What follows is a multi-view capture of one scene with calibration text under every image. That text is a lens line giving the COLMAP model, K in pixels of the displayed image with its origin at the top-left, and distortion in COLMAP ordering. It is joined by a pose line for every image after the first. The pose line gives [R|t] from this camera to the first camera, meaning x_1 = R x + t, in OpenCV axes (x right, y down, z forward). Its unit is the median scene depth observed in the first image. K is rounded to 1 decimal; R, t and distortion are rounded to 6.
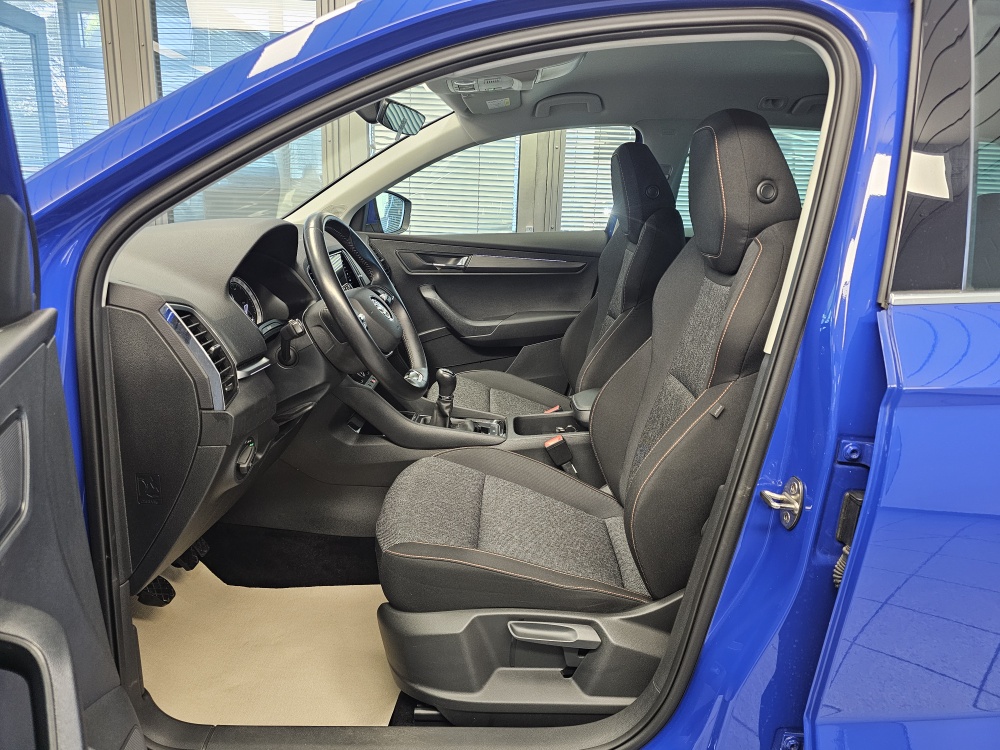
lens RADIAL K [[684.6, 0, 499.2], [0, 684.6, 369.9], [0, 0, 1]] dist [0.056184, -0.058981]
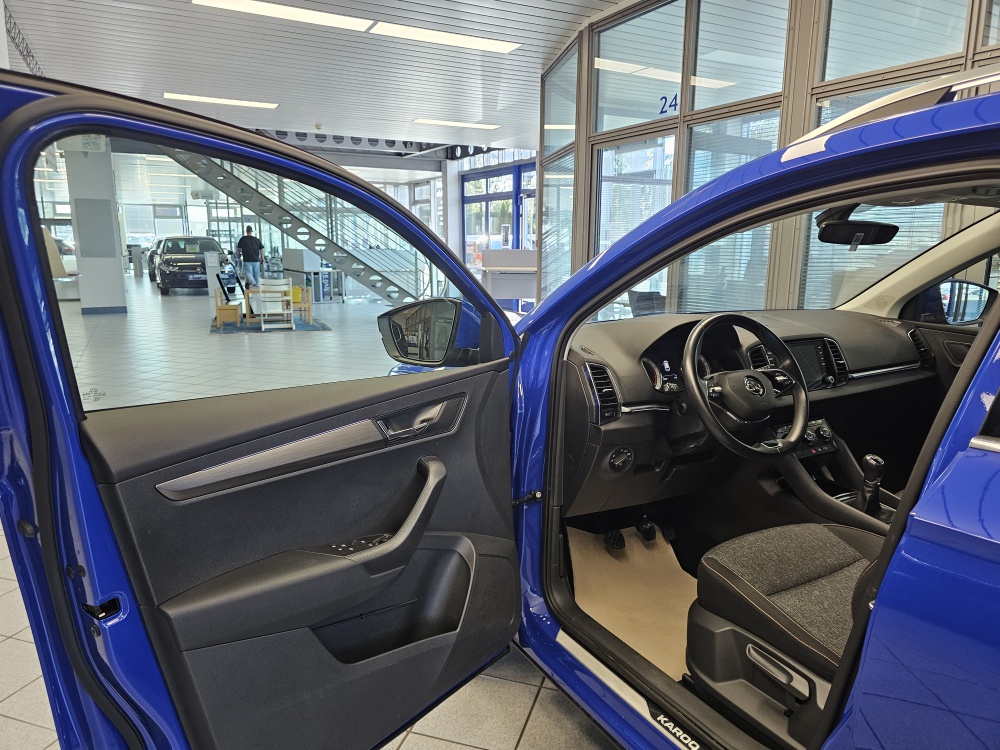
lens RADIAL K [[684.6, 0, 495.5], [0, 684.6, 377.9], [0, 0, 1]] dist [0.056184, -0.058981]
pose [[0.473281, 0.134954, -0.870513, 0.841228], [-0.198803, 0.979065, 0.043698, -0.072357], [0.858186, 0.152379, 0.490202, -0.088556]]
